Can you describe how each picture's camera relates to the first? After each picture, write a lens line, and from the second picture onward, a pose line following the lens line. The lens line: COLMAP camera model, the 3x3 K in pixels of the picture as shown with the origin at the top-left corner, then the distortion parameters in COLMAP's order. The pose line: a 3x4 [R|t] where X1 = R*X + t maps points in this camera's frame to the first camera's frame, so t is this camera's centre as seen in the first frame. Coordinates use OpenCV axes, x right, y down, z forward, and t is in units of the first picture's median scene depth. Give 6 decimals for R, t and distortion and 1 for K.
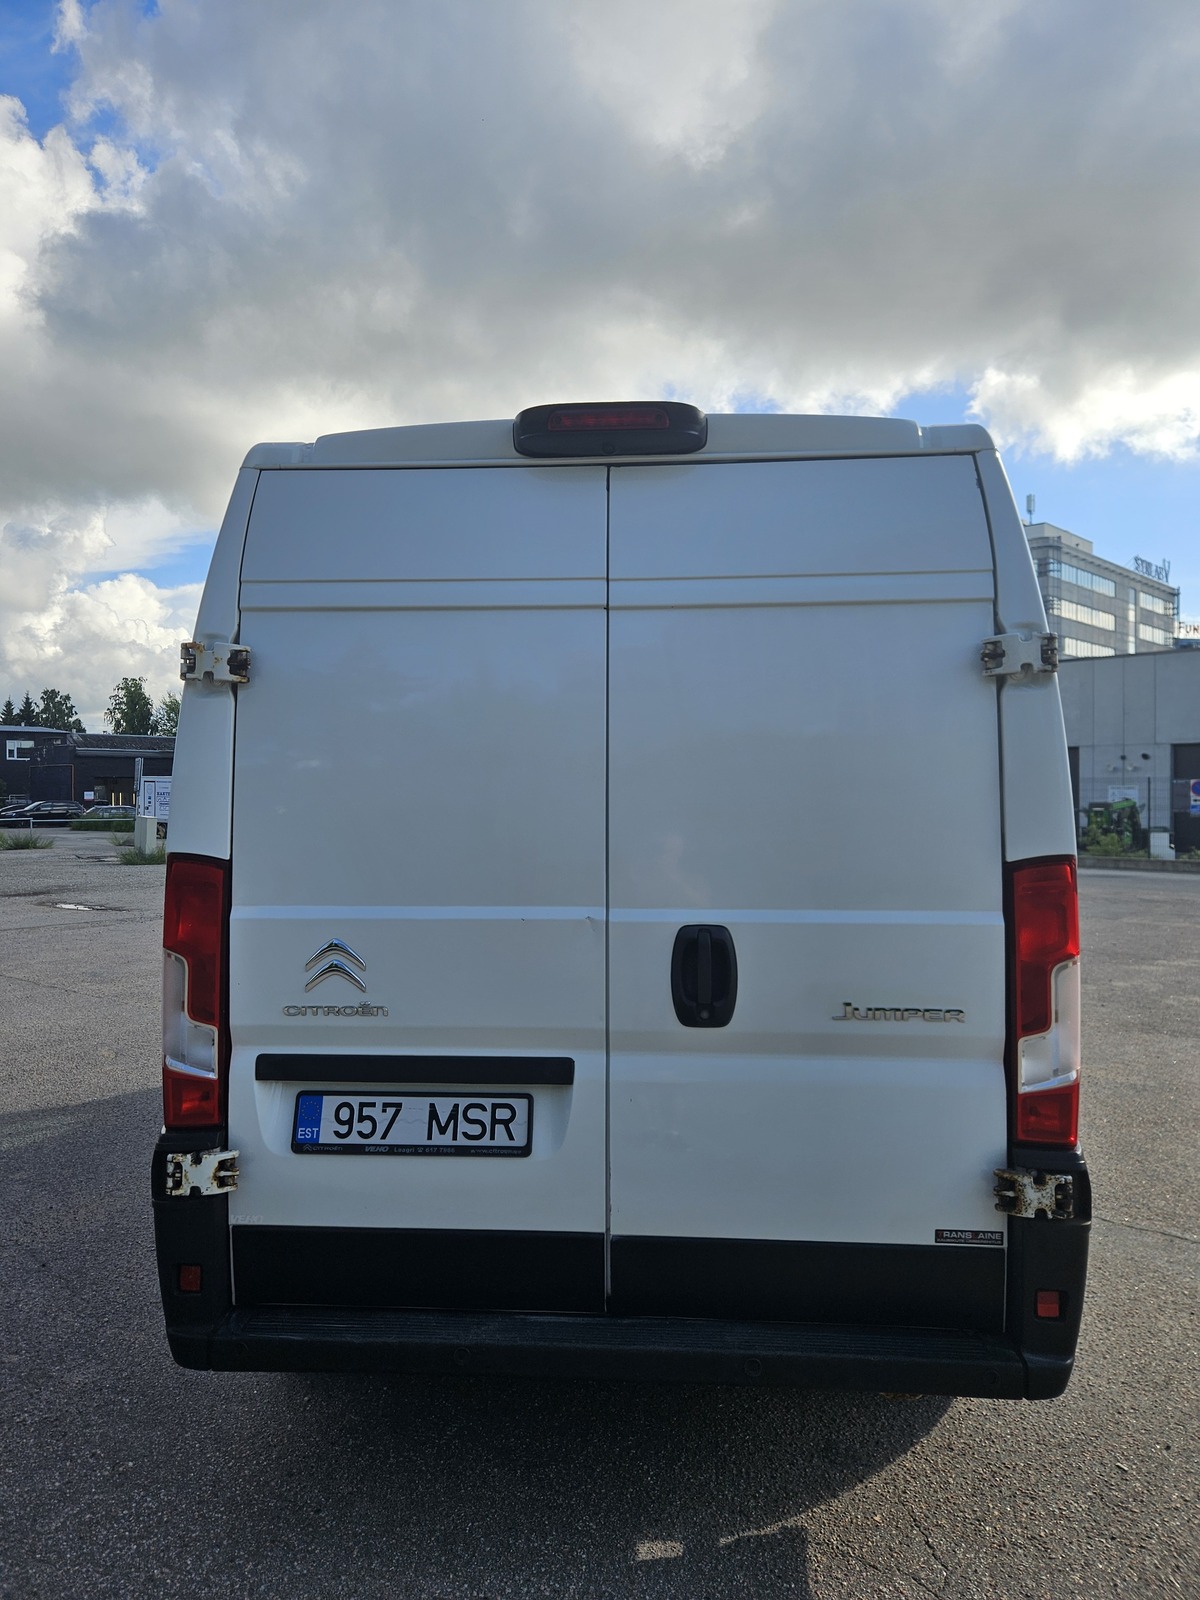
lens RADIAL K [[1066.7, 0, 558.1], [0, 1066.7, 796.3], [0, 0, 1]] dist [0.049115, -0.002934]
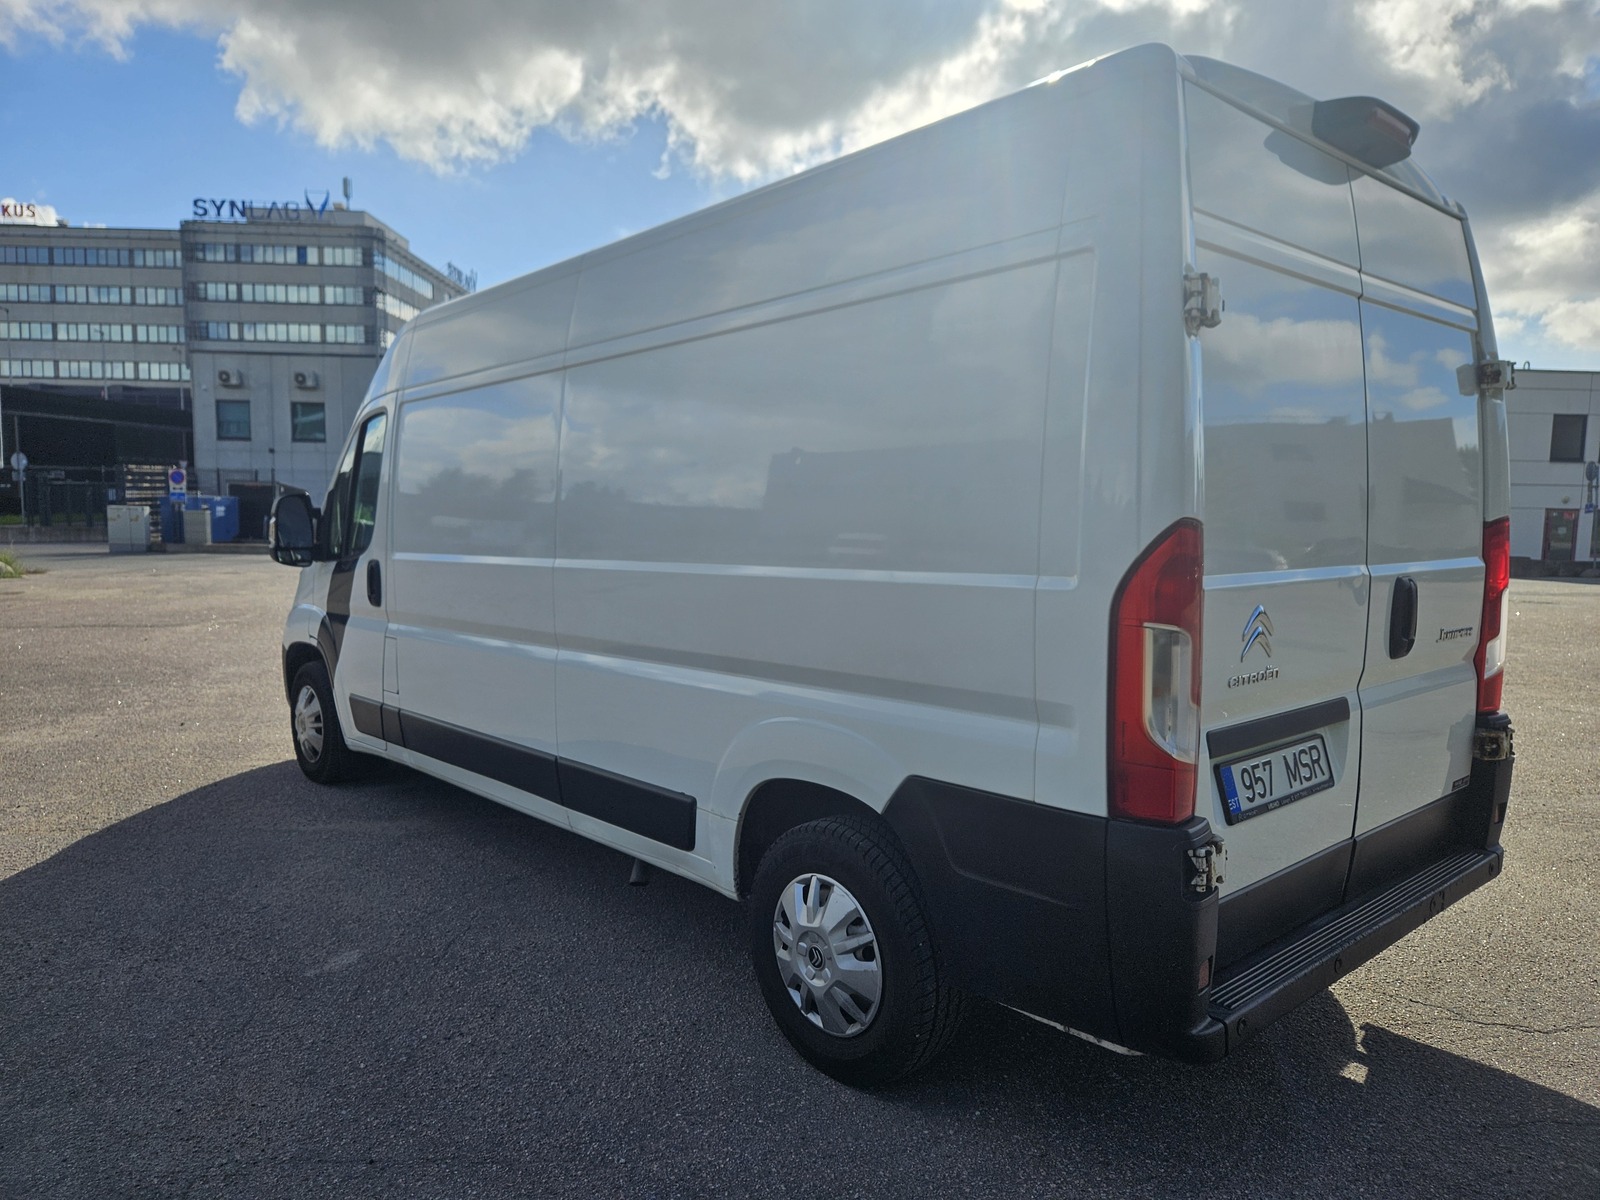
lens RADIAL K [[1099.5, 0, 800.0], [0, 1099.5, 600.0], [0, 0, 1]] dist [0.035848, -0.002250]
pose [[0.698330, -0.055775, 0.713600, -1.225075], [-0.012444, 0.995863, 0.090015, 0.041751], [-0.715668, -0.071741, 0.694746, 0.596771]]
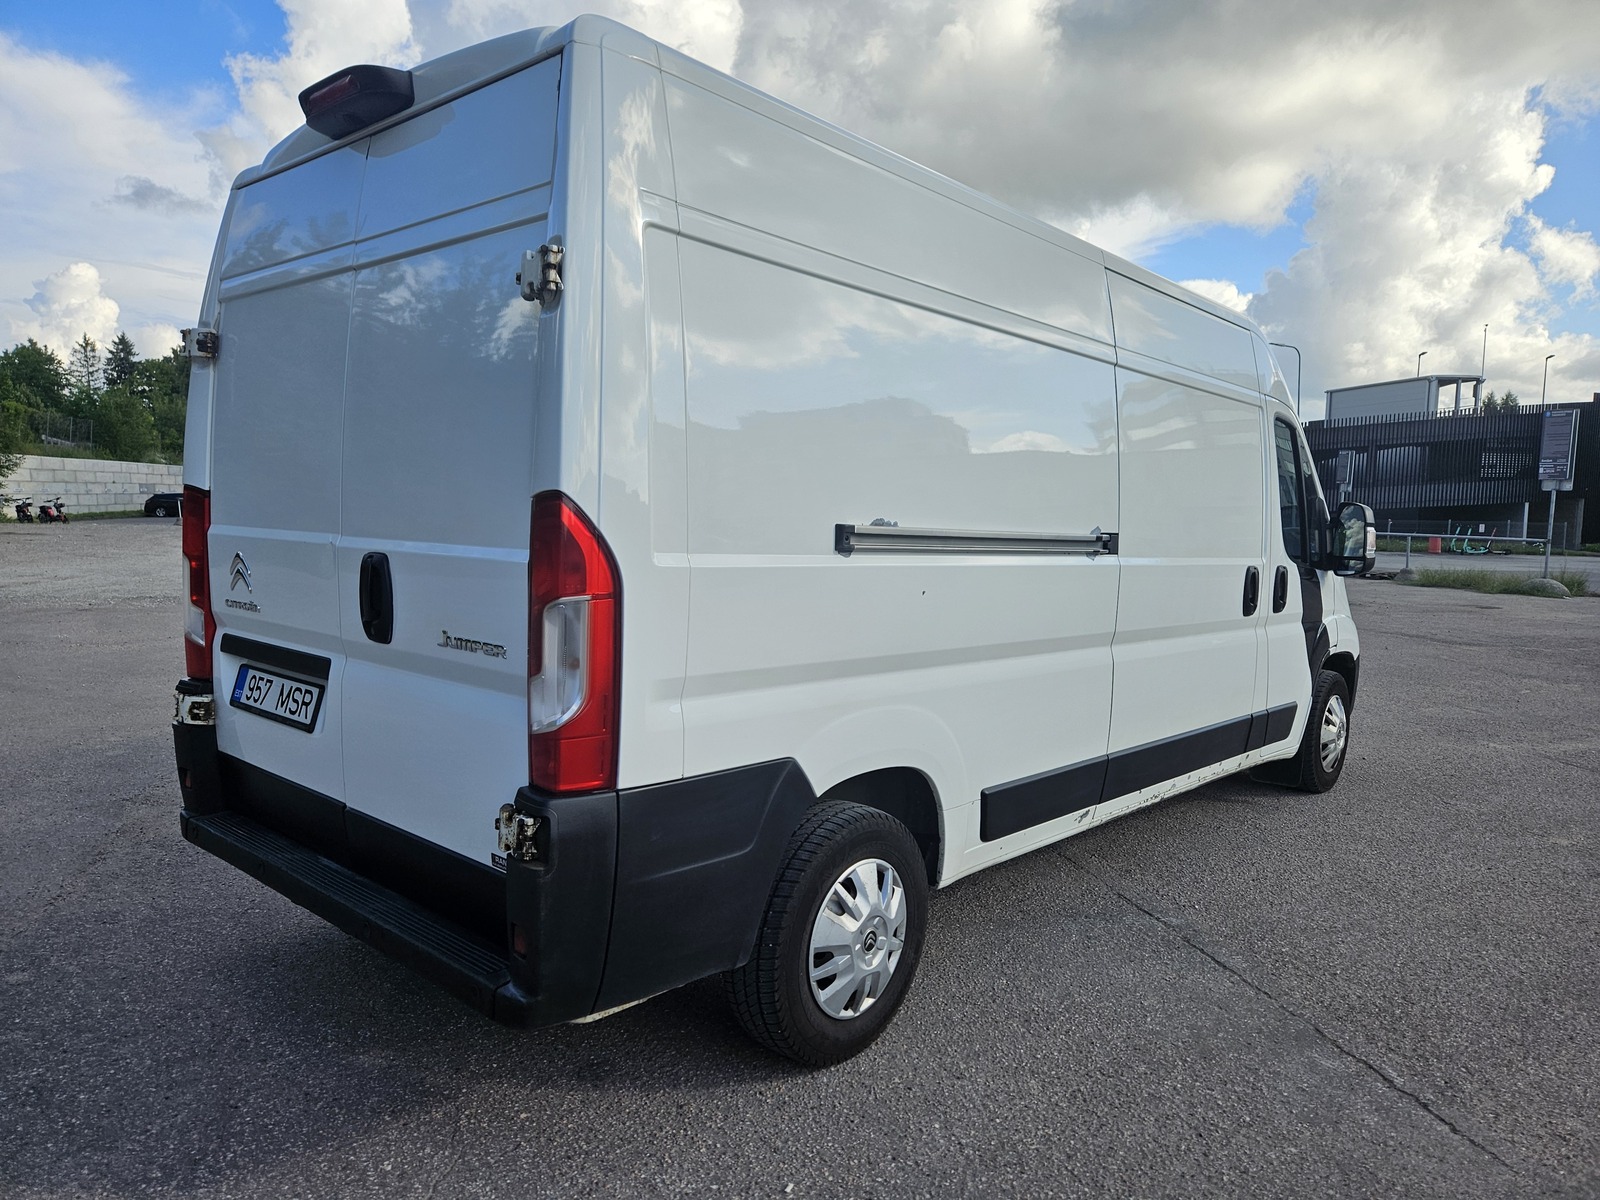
lens RADIAL K [[1066.7, 0, 800.0], [0, 1066.7, 600.0], [0, 0, 1]] dist [0.049115, -0.002934]
pose [[0.784927, 0.072582, -0.615322, 1.155653], [-0.015875, 0.995145, 0.097133, 0.052793], [0.619384, -0.066474, 0.782269, 0.382813]]
